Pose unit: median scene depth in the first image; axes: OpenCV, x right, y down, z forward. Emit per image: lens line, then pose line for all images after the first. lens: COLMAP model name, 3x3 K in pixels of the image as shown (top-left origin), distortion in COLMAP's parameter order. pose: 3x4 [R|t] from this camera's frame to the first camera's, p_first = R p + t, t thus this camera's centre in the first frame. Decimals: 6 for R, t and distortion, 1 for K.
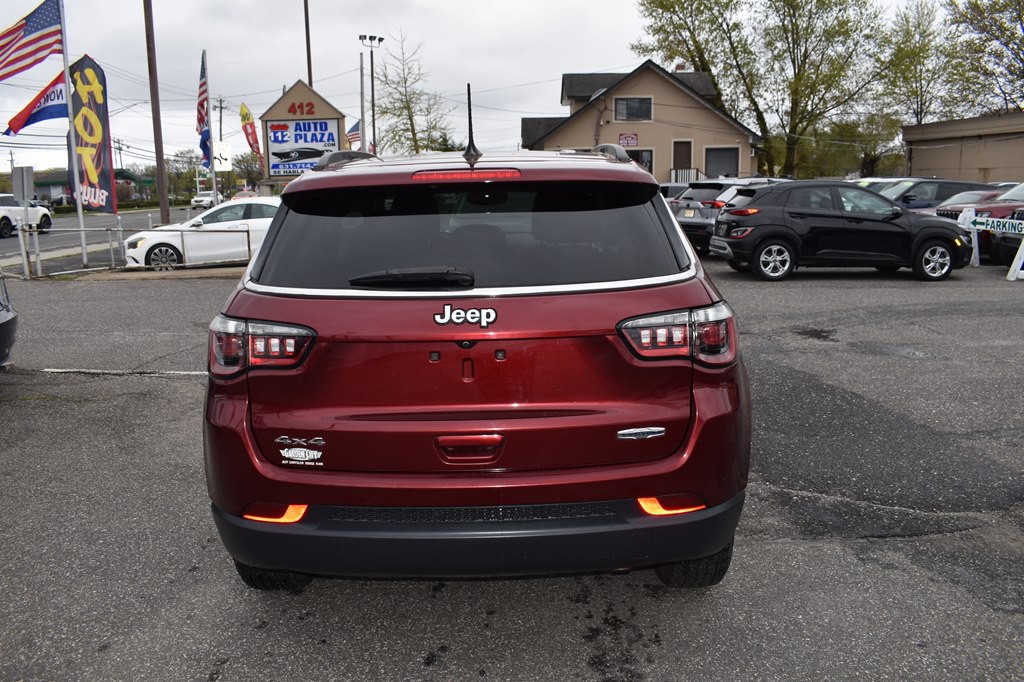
lens RADIAL K [[804.5, 0, 512.0], [0, 804.5, 341.0], [0, 0, 1]] dist [-0.100752, 0.019858]
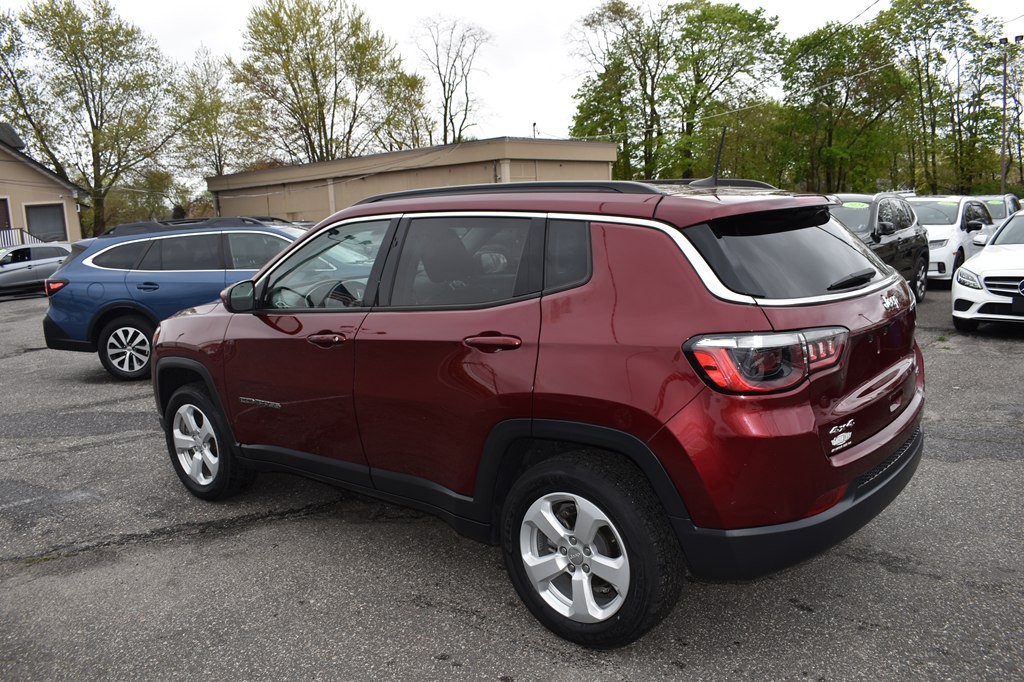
lens RADIAL K [[804.5, 0, 512.0], [0, 804.5, 341.0], [0, 0, 1]] dist [-0.100752, 0.019858]
pose [[0.647490, -0.138495, 0.749384, -0.114908], [0.186823, 0.982188, 0.020099, -0.008820], [-0.738819, 0.126988, 0.661831, 0.047611]]
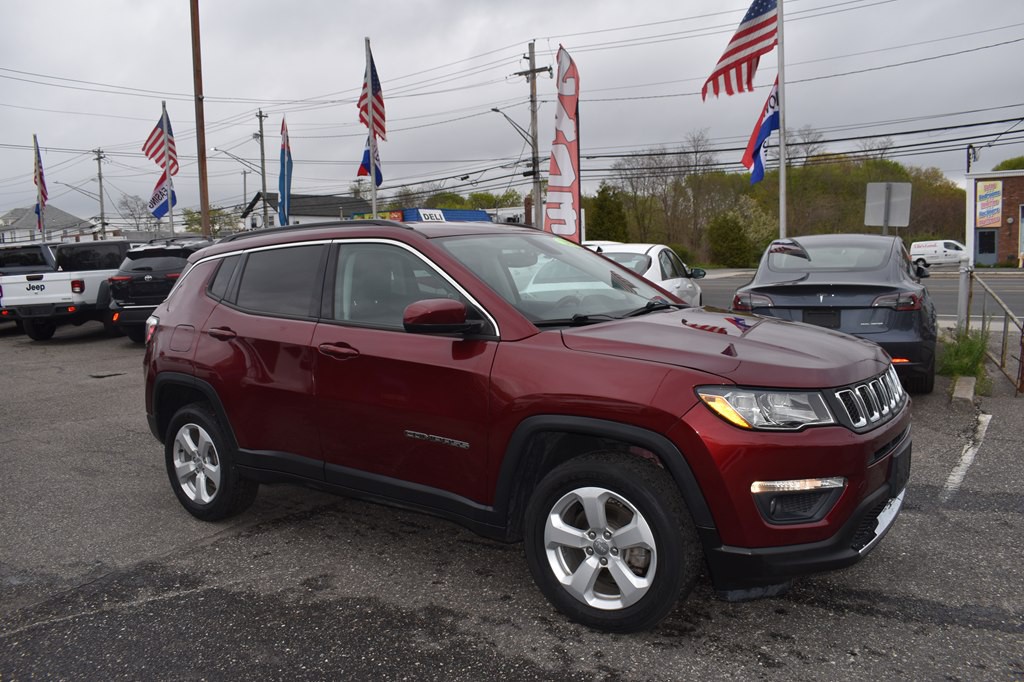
lens RADIAL K [[804.5, 0, 512.0], [0, 804.5, 341.0], [0, 0, 1]] dist [-0.100752, 0.019858]
pose [[-0.583607, 0.124145, -0.802491, 0.120945], [-0.114909, 0.965675, 0.232956, -0.050659], [0.803865, 0.228168, -0.549309, 0.254519]]
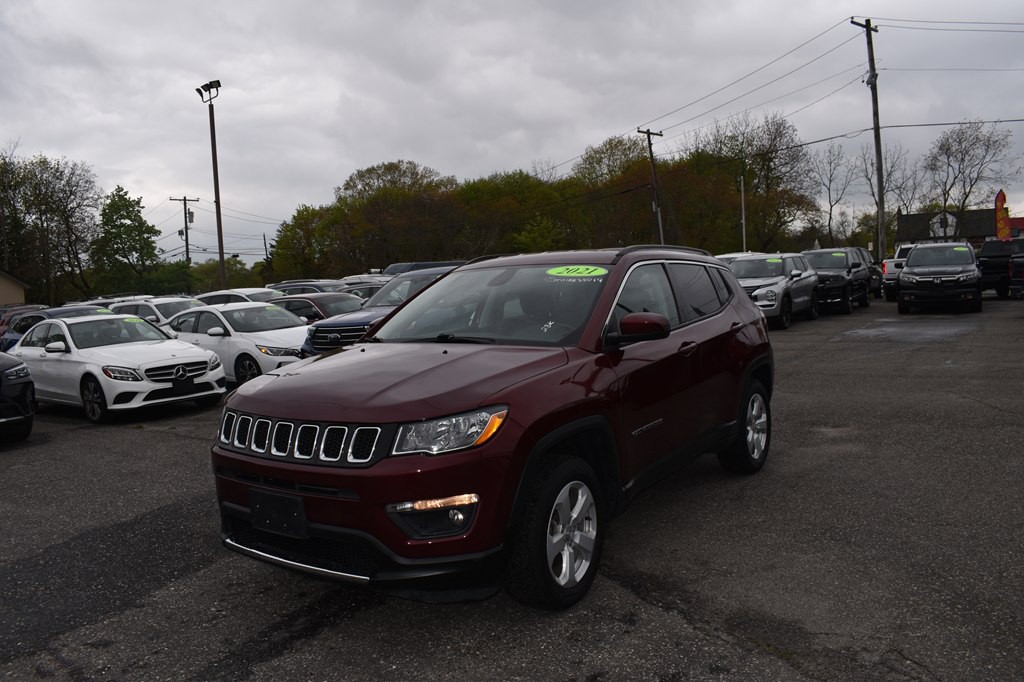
lens RADIAL K [[793.6, 0, 509.0], [0, 793.6, 339.3], [0, 0, 1]] dist [-0.096722, 0.005922]
pose [[-0.821256, 0.017756, 0.570284, -0.102149], [0.173565, 0.959921, 0.220060, -0.057838], [-0.543520, 0.279707, -0.791423, 0.309619]]
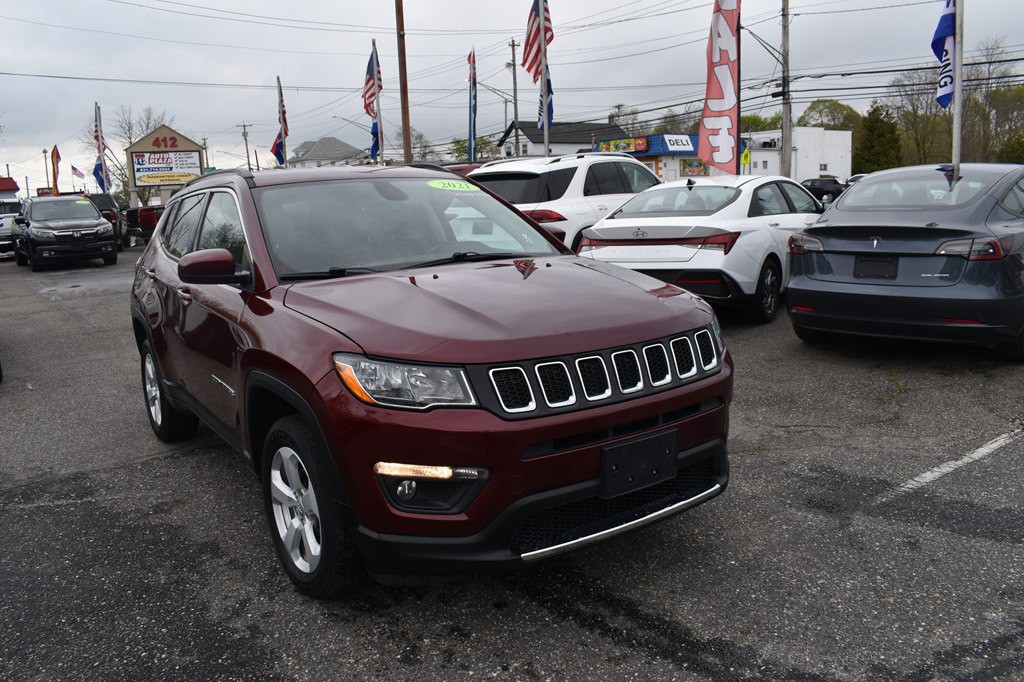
lens RADIAL K [[806.7, 0, 510.3], [0, 806.7, 337.8], [0, 0, 1]] dist [-0.108958, 0.047656]
pose [[-0.817339, 0.156702, -0.554438, 0.061299], [-0.053131, 0.937704, 0.343350, -0.059337], [0.573702, 0.310091, -0.758096, 0.301966]]
